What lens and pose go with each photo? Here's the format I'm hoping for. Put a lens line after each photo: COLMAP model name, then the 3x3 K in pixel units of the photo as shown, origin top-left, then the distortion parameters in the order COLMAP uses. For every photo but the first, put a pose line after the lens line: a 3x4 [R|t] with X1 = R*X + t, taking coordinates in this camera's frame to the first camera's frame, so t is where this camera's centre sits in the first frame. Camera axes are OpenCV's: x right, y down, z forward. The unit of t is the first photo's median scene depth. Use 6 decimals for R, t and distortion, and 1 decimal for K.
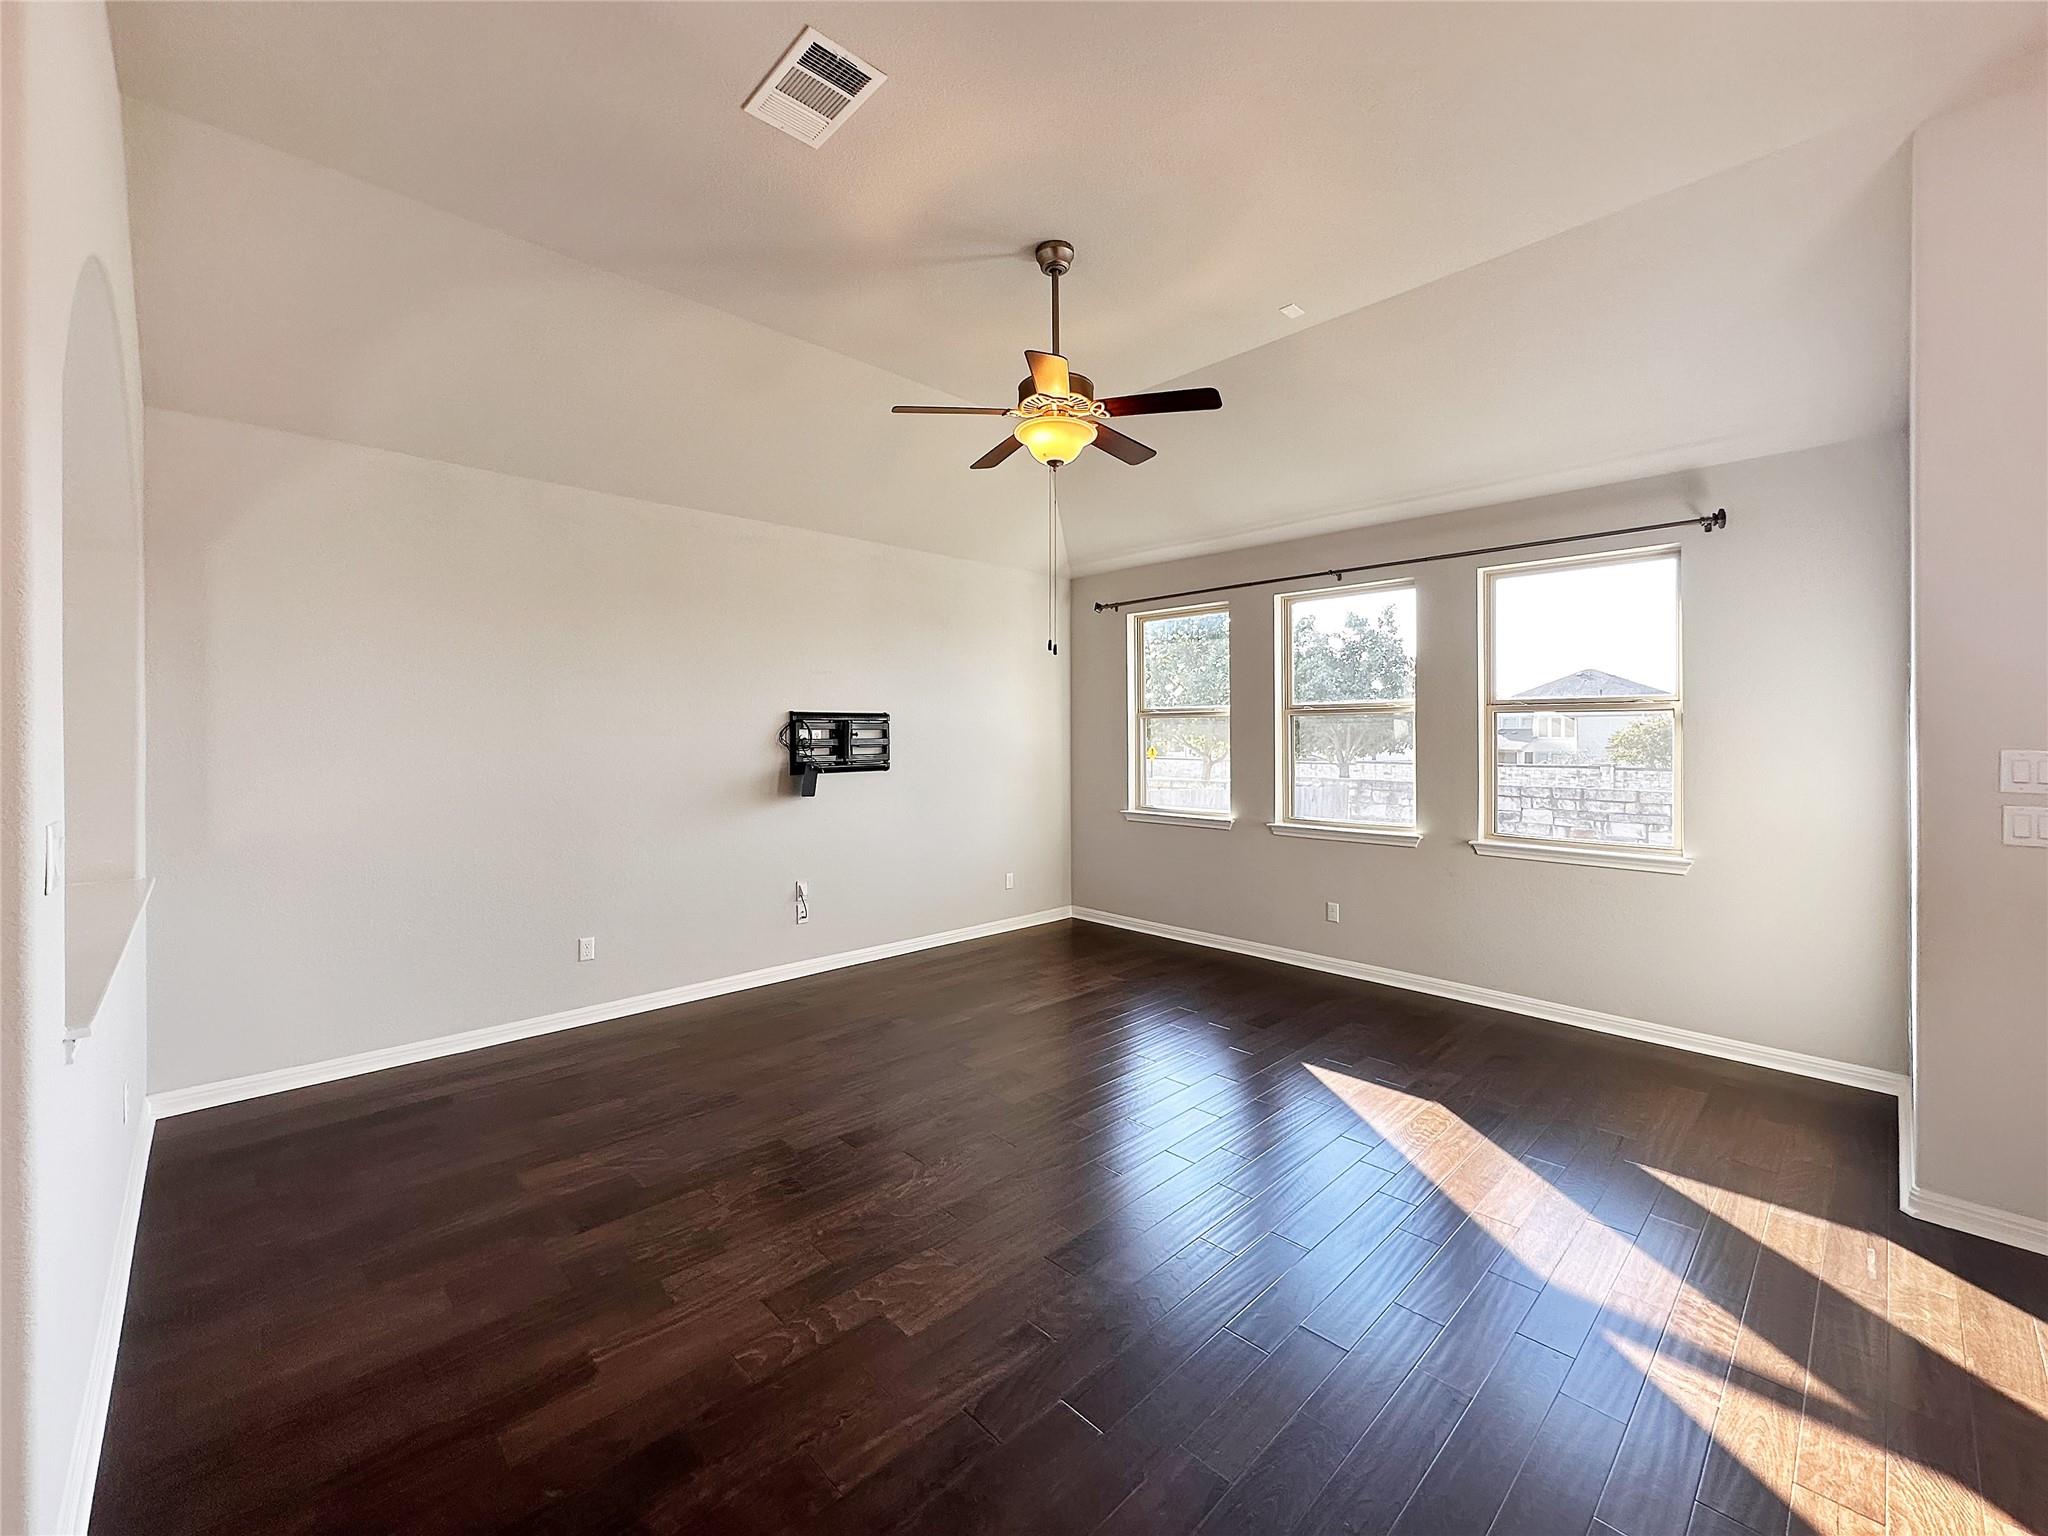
lens RADIAL K [[833.0, 0, 1023.6], [0, 833.0, 720.2], [0, 0, 1]] dist [-0.000723, -0.000027]
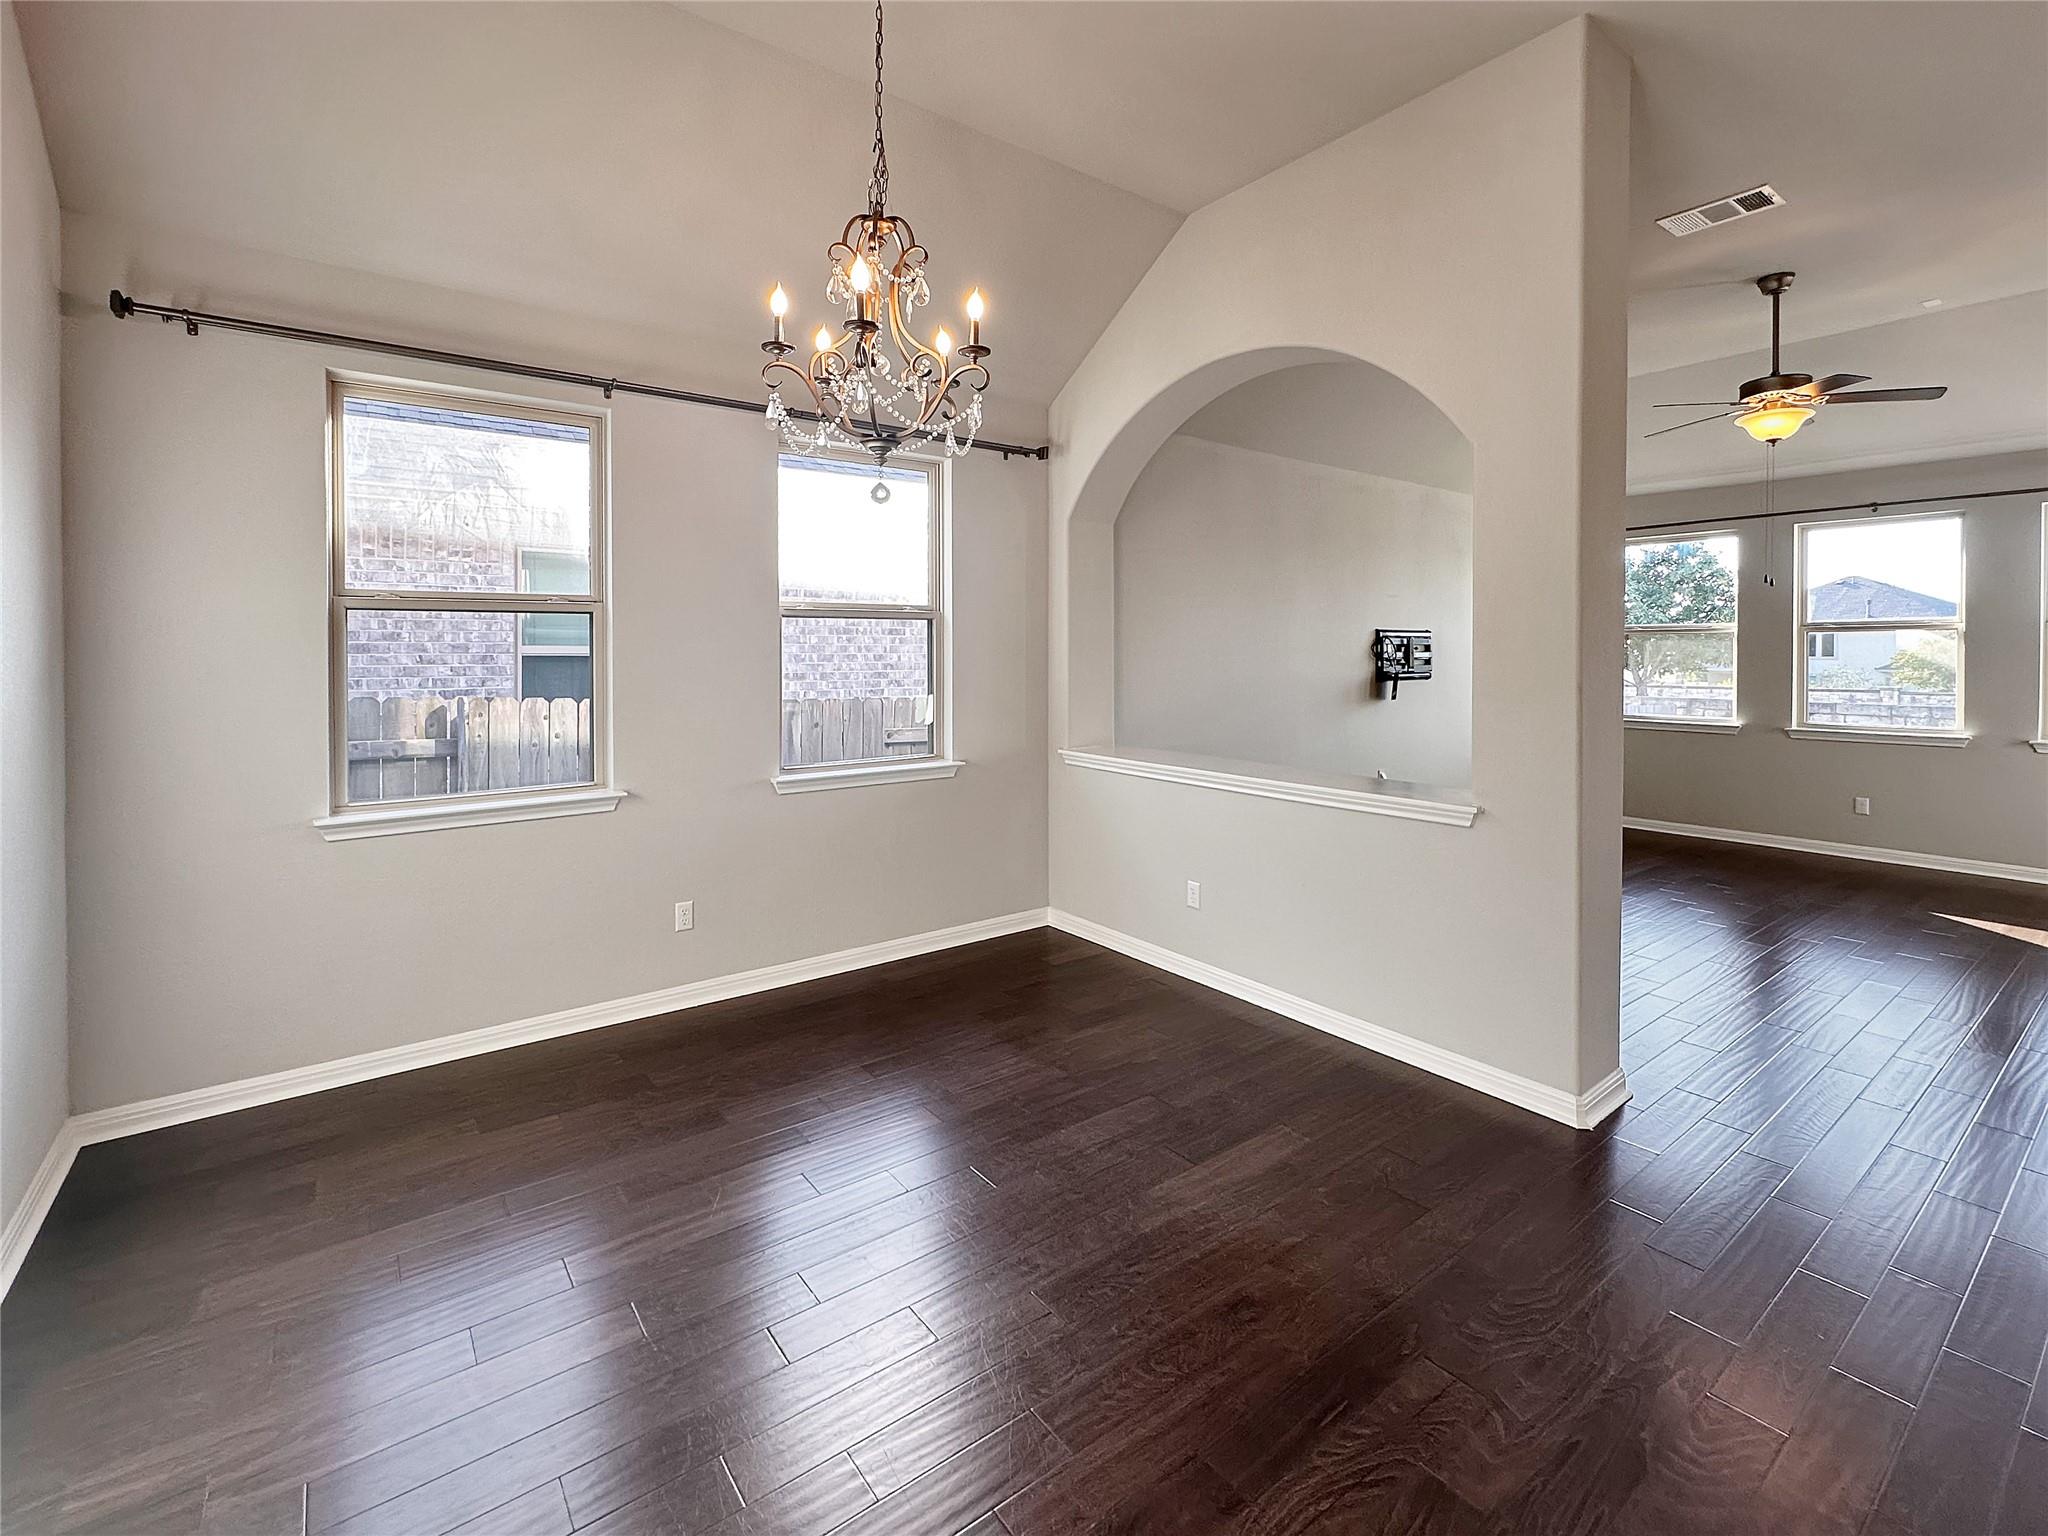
lens RADIAL K [[893.0, 0, 1028.5], [0, 893.0, 658.6], [0, 0, 1]] dist [-0.008973, -0.000182]
pose [[0.990068, 0.001085, -0.140588, -0.559662], [0.002027, 0.999756, 0.021994, 0.002169], [0.140577, -0.022060, 0.989824, -0.337299]]
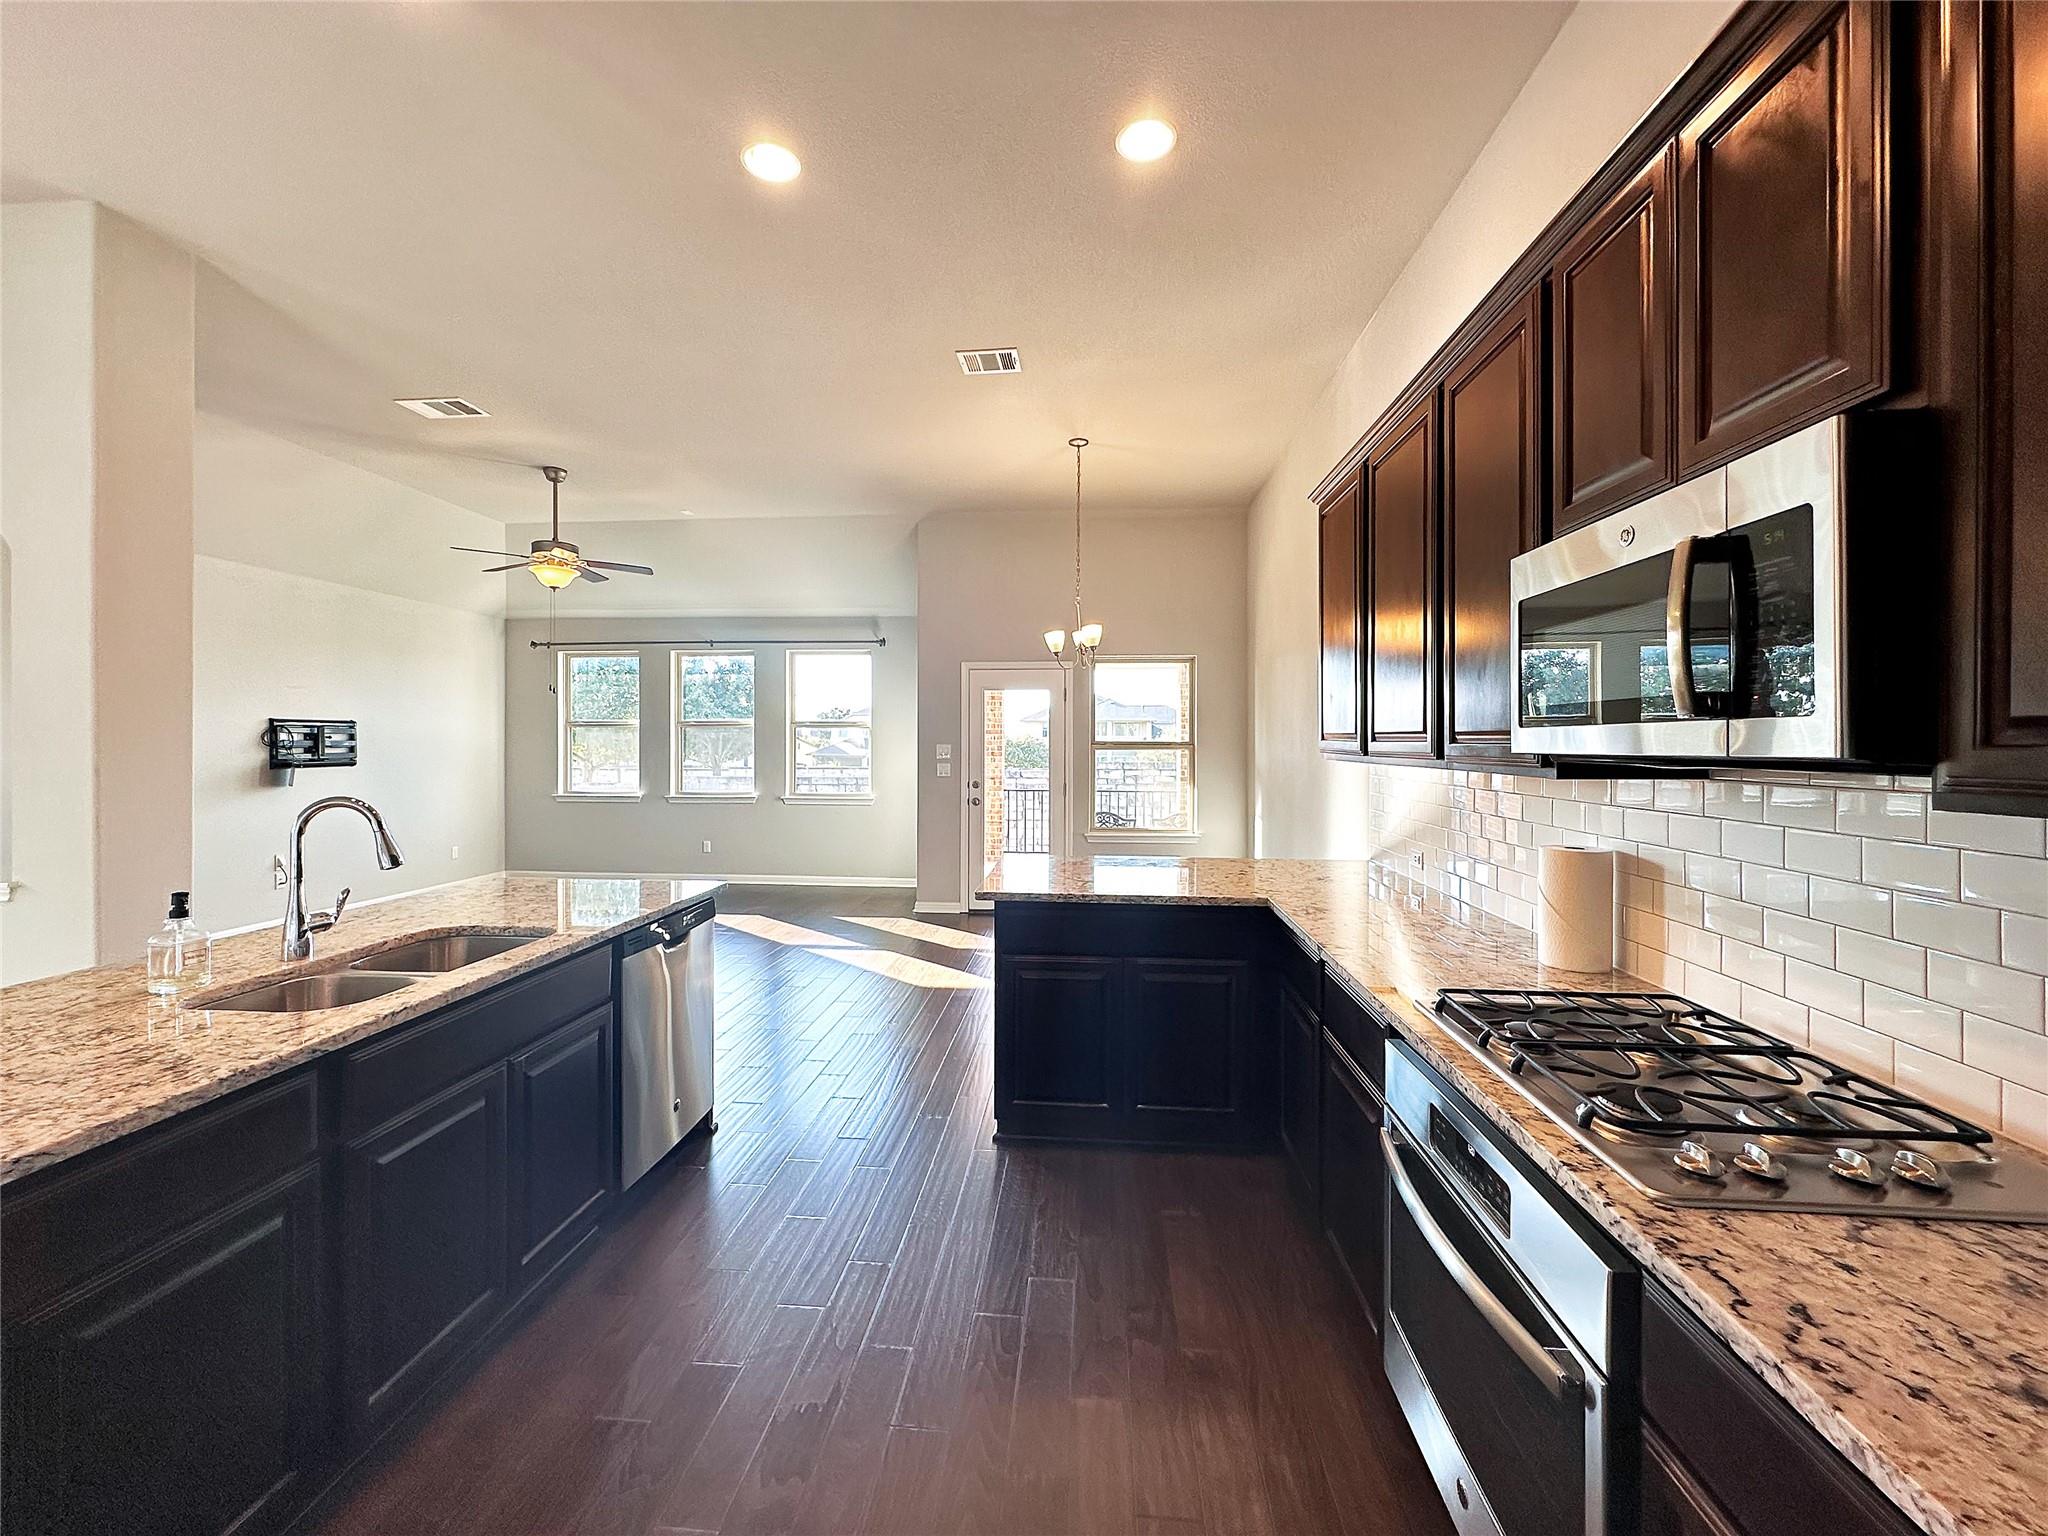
lens RADIAL K [[825.2, 0, 1014.0], [0, 825.2, 746.0], [0, 0, 1]] dist [0.001003, 0.000304]
pose [[0.757763, 0.000607, 0.652530, -0.227015], [-0.014509, 0.999768, 0.015918, -0.004483], [-0.652369, -0.021530, 0.757596, -0.614800]]
